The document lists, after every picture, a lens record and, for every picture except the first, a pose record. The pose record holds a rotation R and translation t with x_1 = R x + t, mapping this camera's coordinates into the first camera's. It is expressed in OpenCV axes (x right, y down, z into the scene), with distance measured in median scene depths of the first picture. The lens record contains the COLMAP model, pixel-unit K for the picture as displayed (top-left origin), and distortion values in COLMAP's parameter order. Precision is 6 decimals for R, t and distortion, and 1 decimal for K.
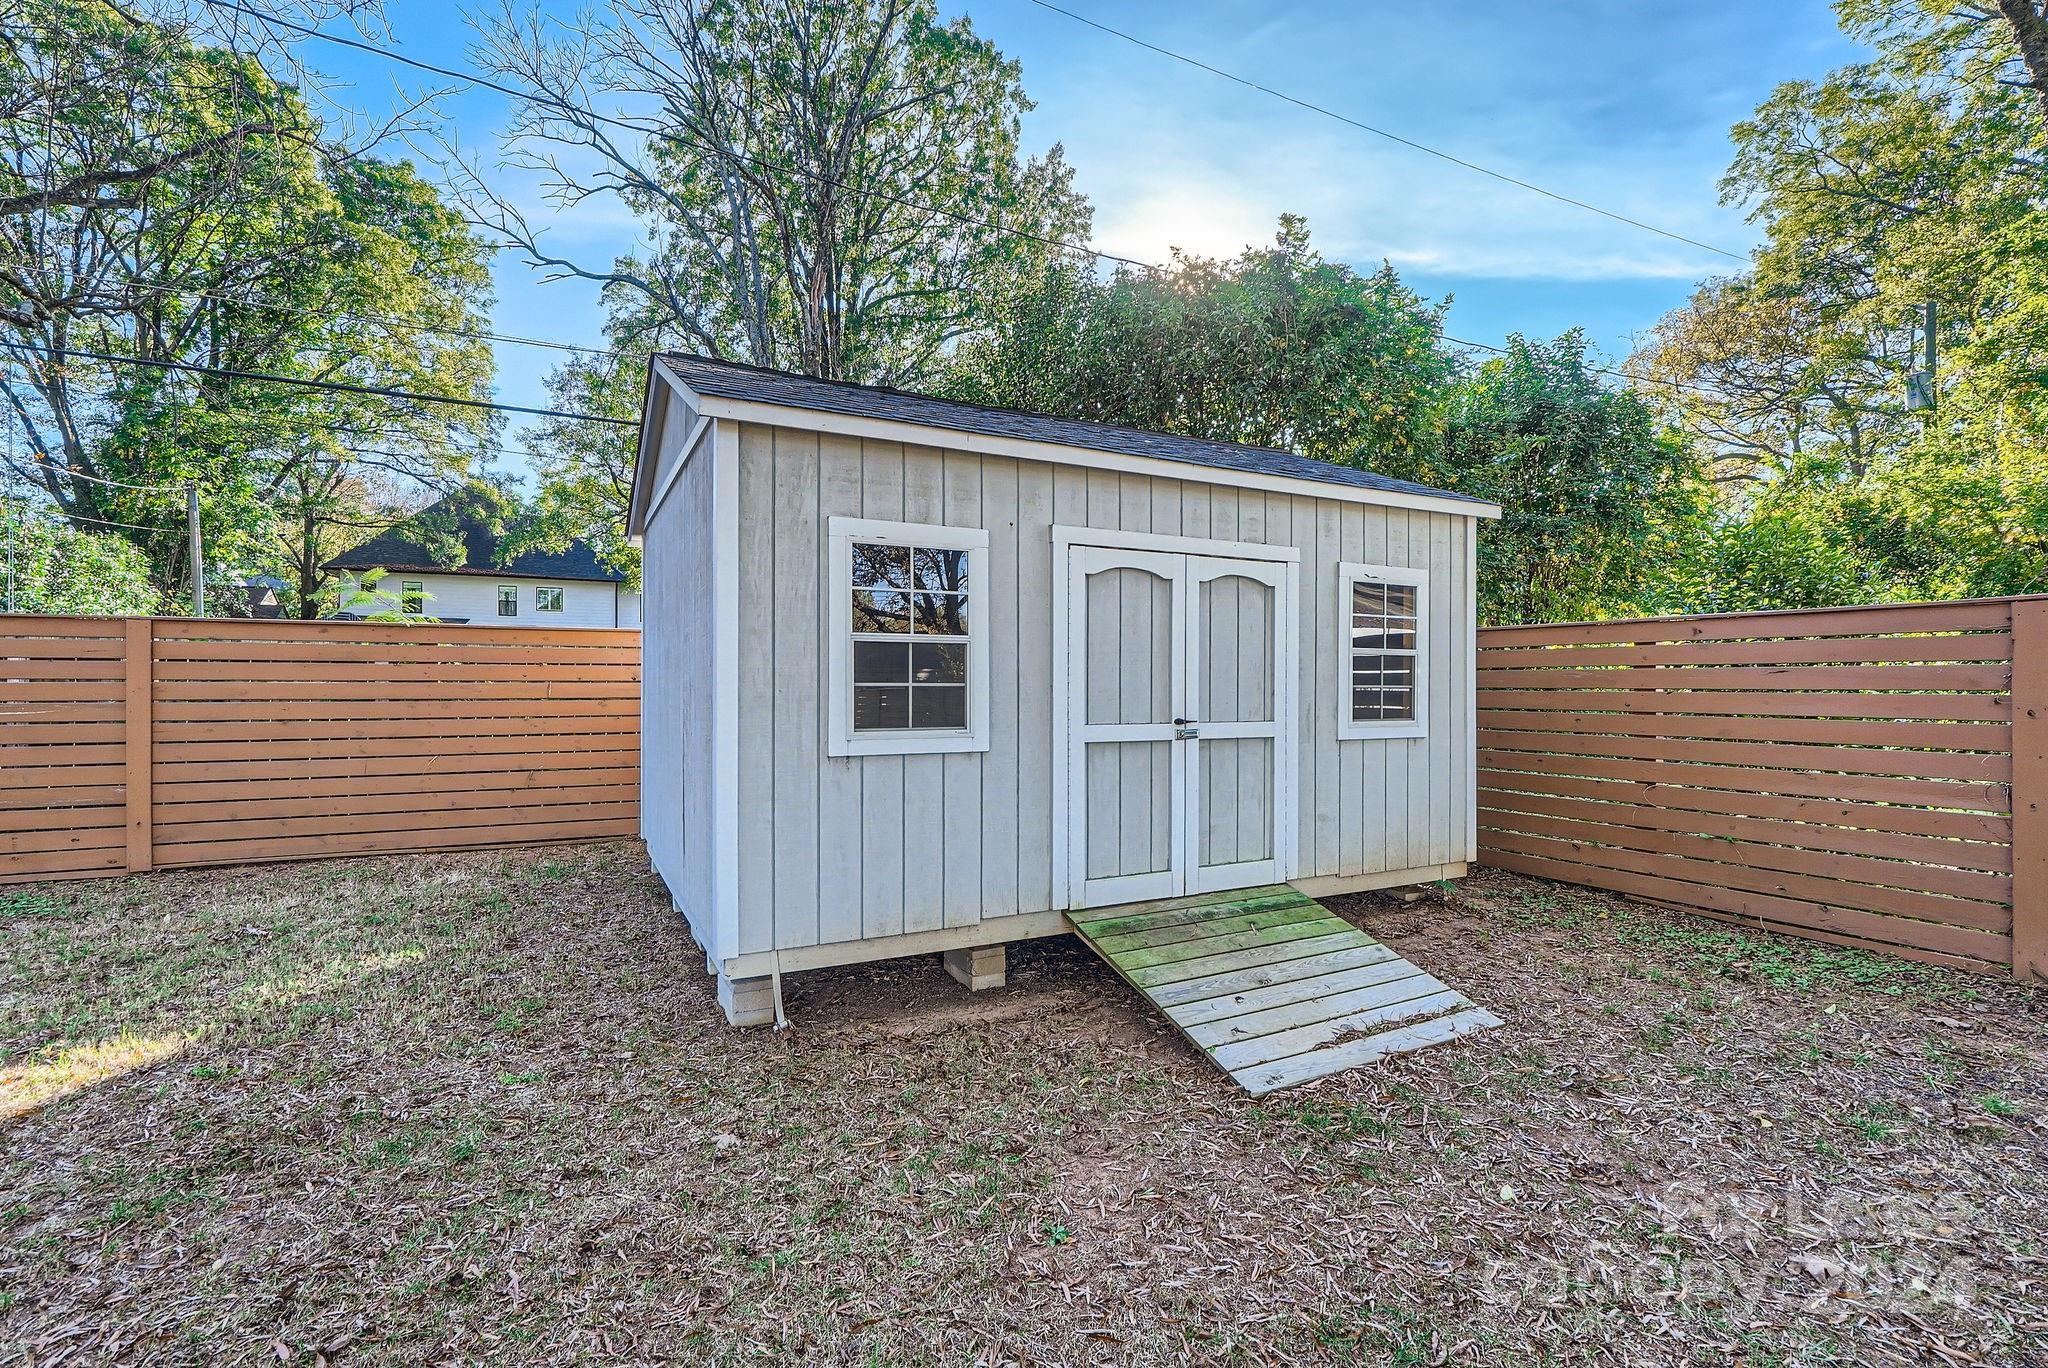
lens RADIAL K [[919.3, 0, 1032.5], [0, 919.3, 686.7], [0, 0, 1]] dist [-0.006131, 0.002635]
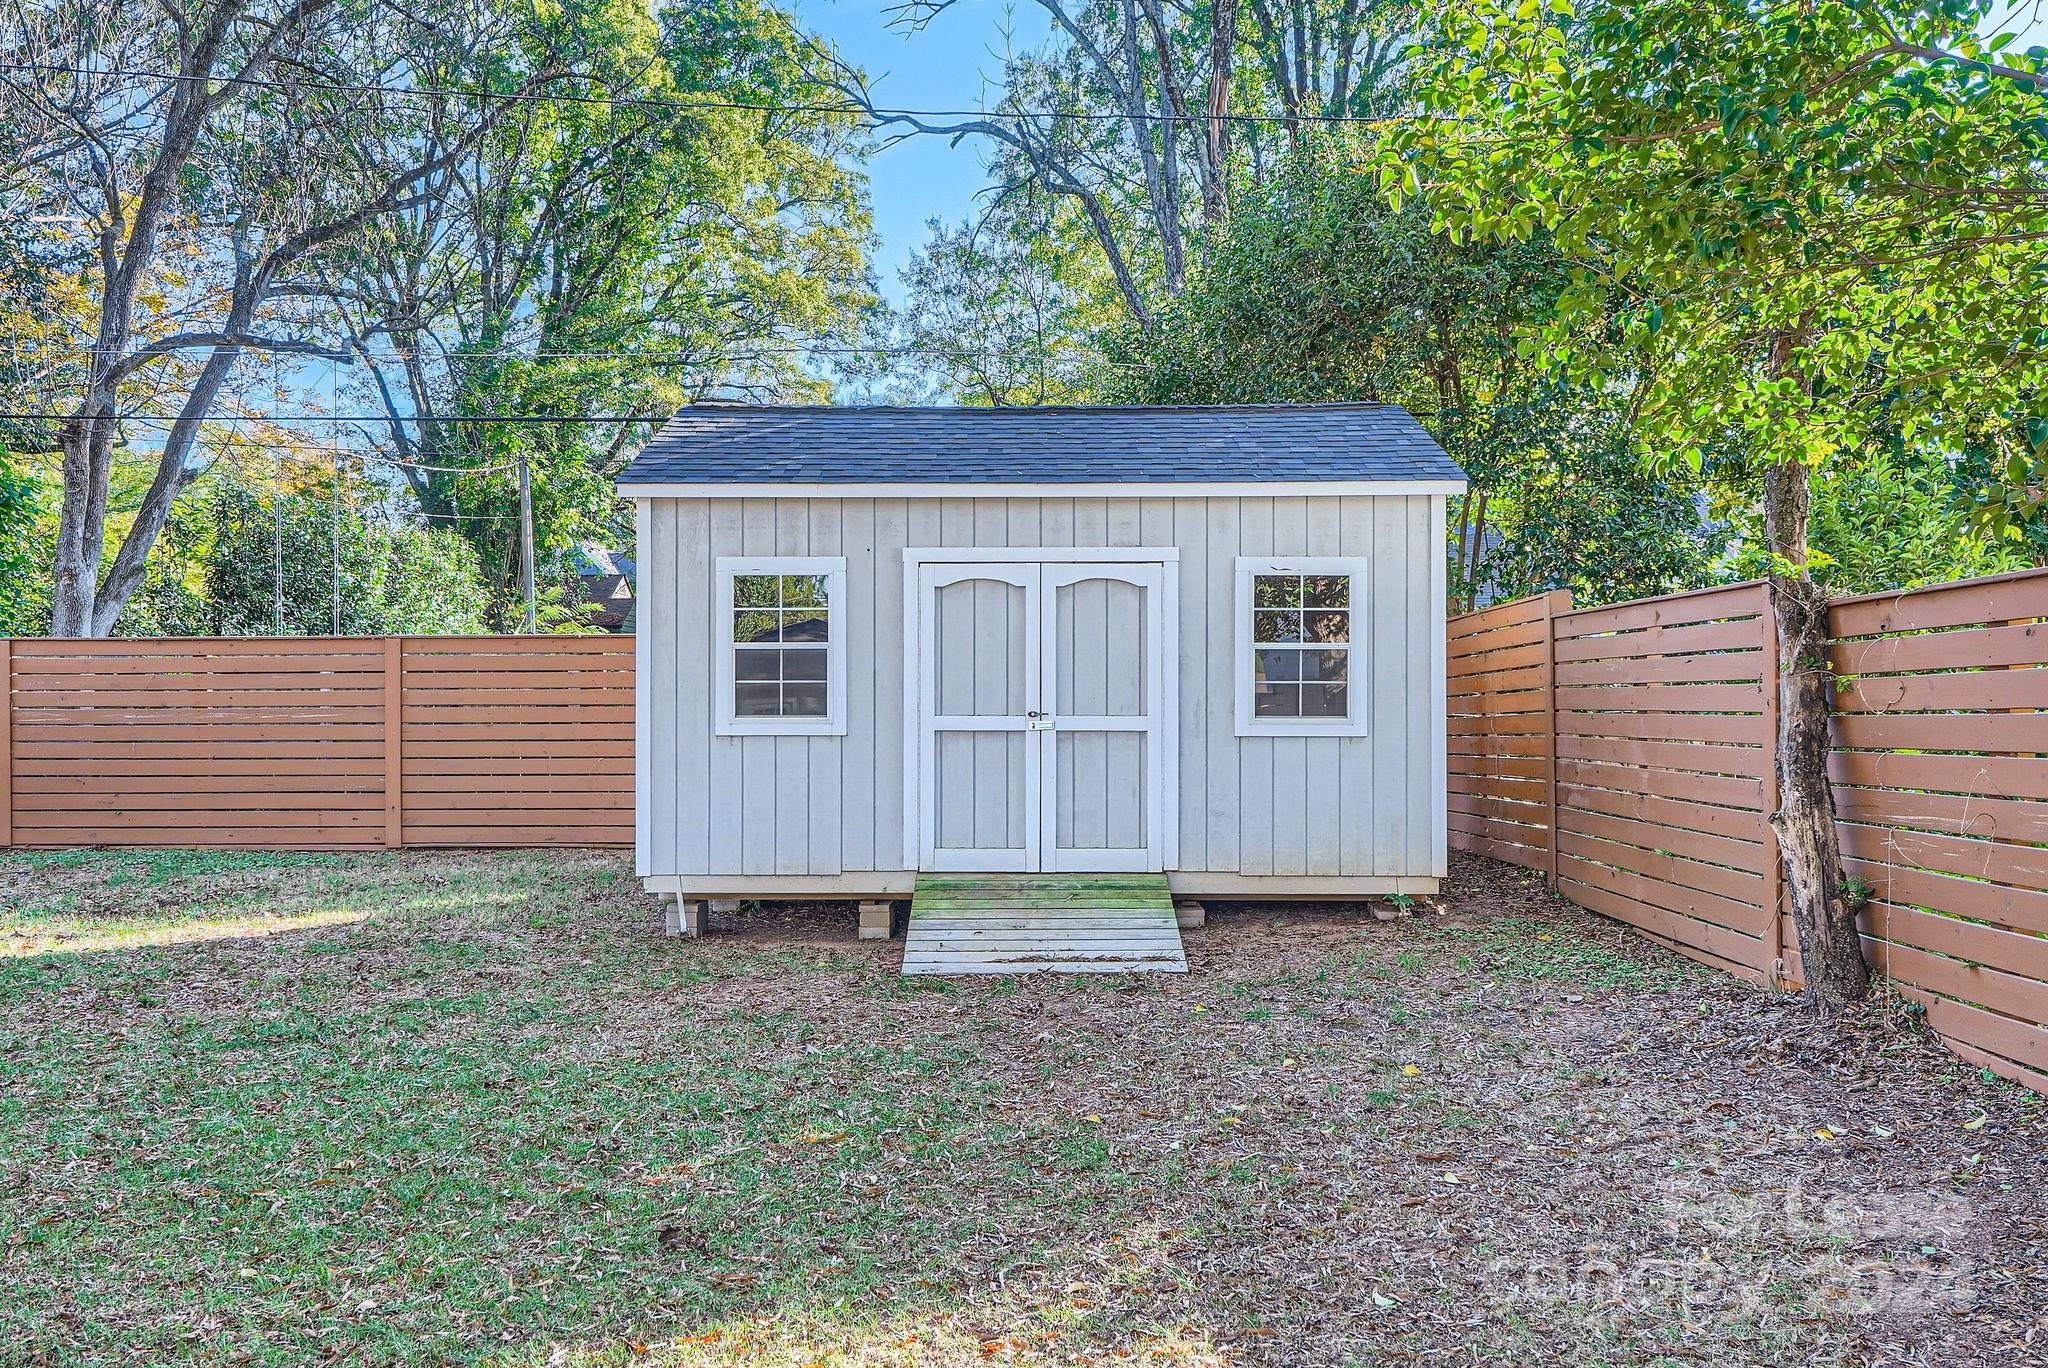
lens RADIAL K [[1801.0, 0, 1033.9], [0, 1801.0, 688.4], [0, 0, 1]] dist [0.035355, -0.007820]
pose [[0.876883, -0.008346, -0.480631, 1.202078], [0.001553, 0.999893, -0.014530, 0.038435], [0.480701, 0.011995, 0.876803, -0.903276]]
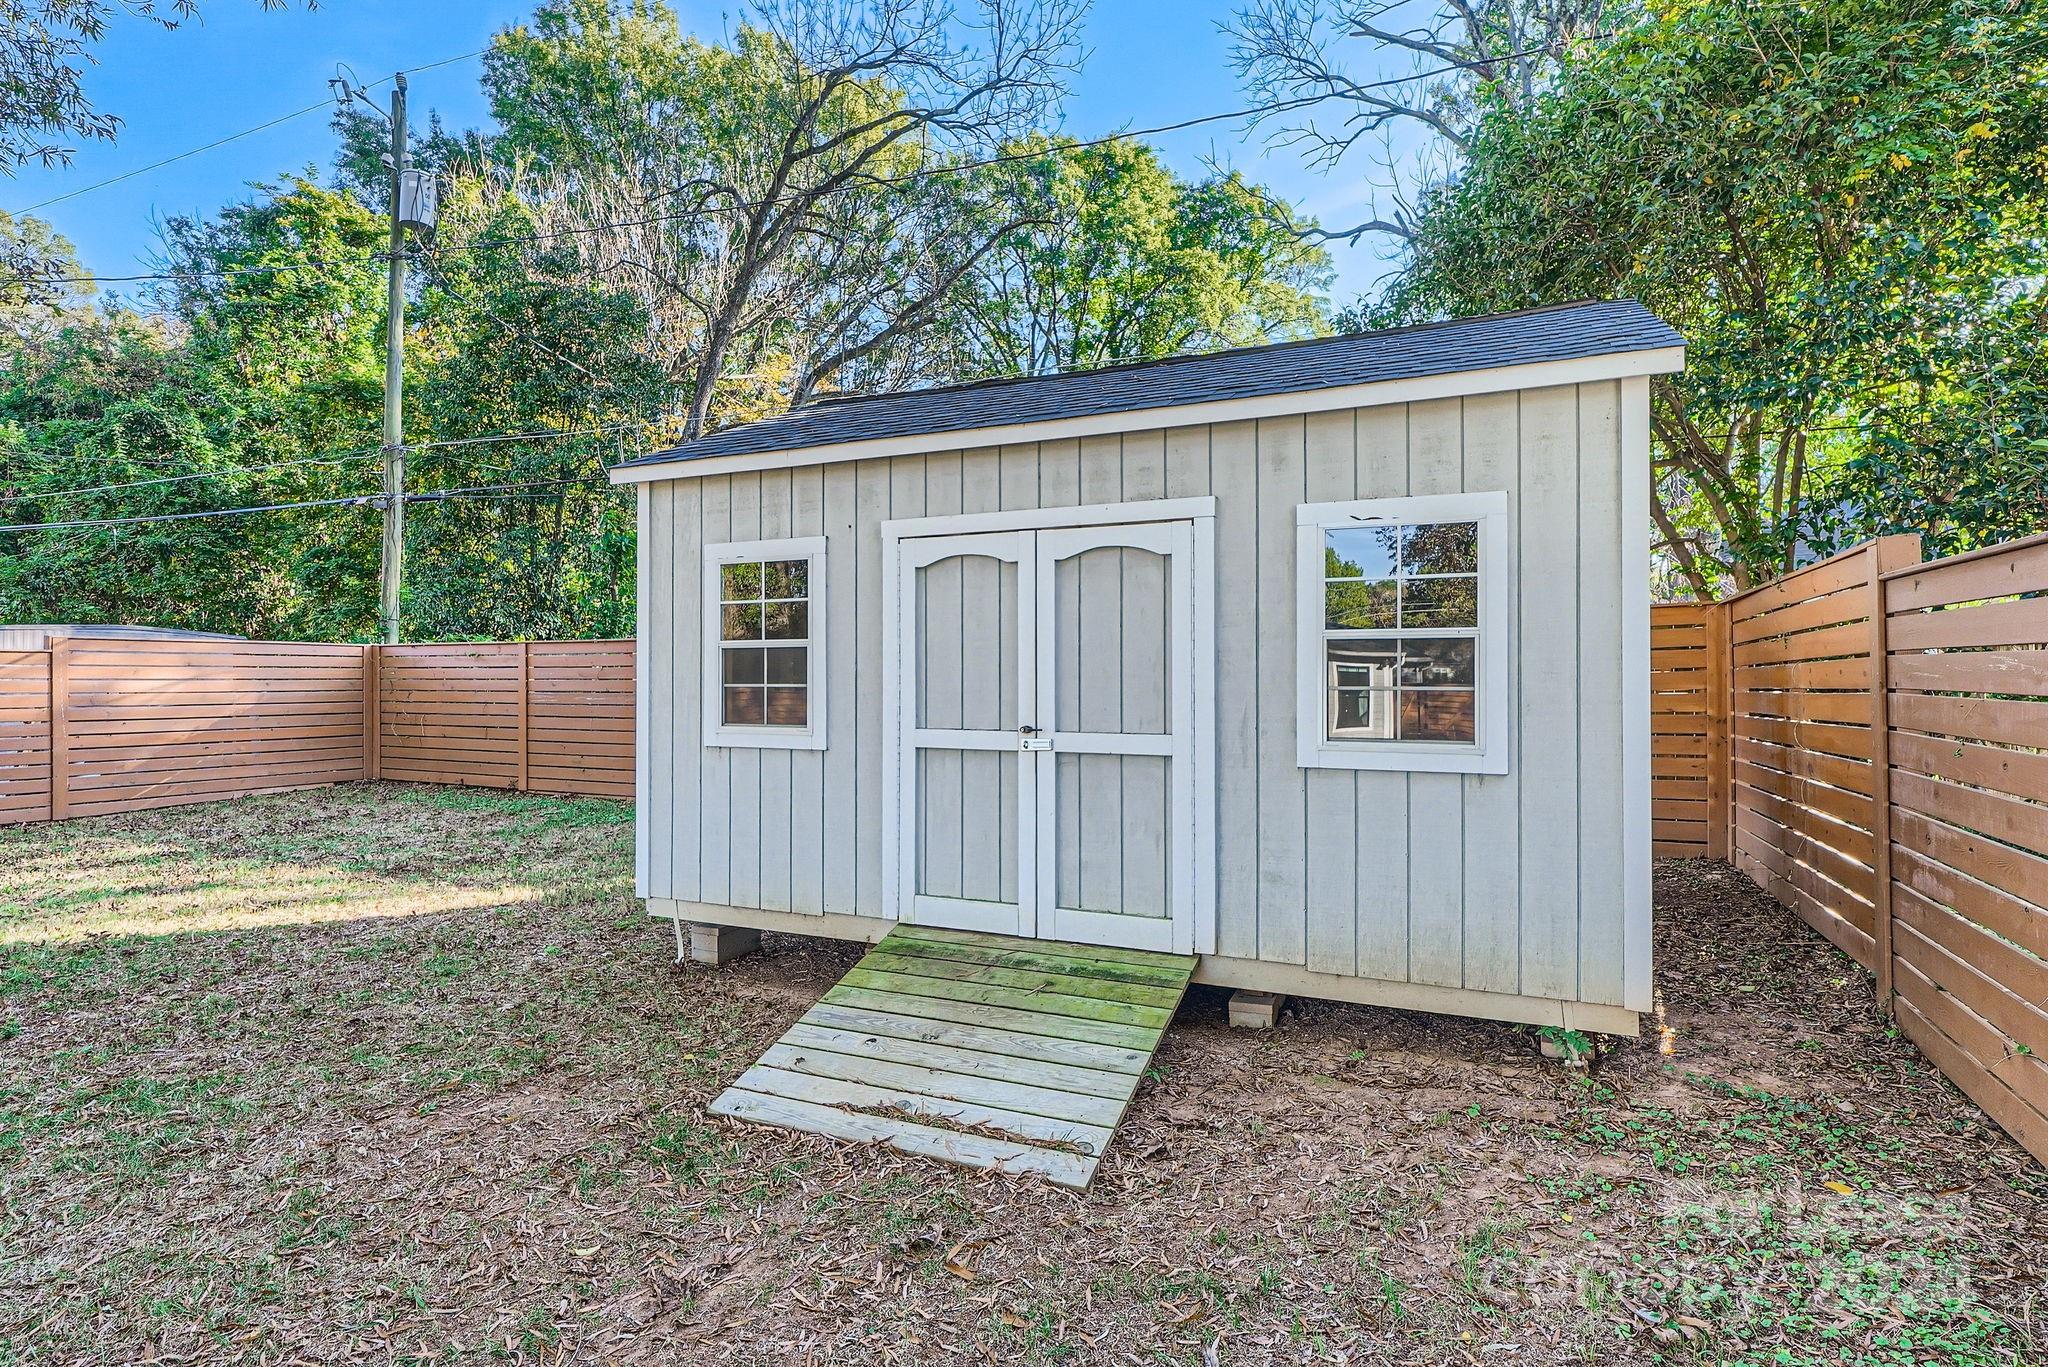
lens RADIAL K [[1086.6, 0, 1027.1], [0, 1086.6, 668.8], [0, 0, 1]] dist [0.006469, 0.002539]
pose [[0.601048, -0.007234, -0.799180, 0.953555], [0.002793, 0.999972, -0.006951, -0.010494], [0.799208, 0.001946, 0.601052, 0.399998]]
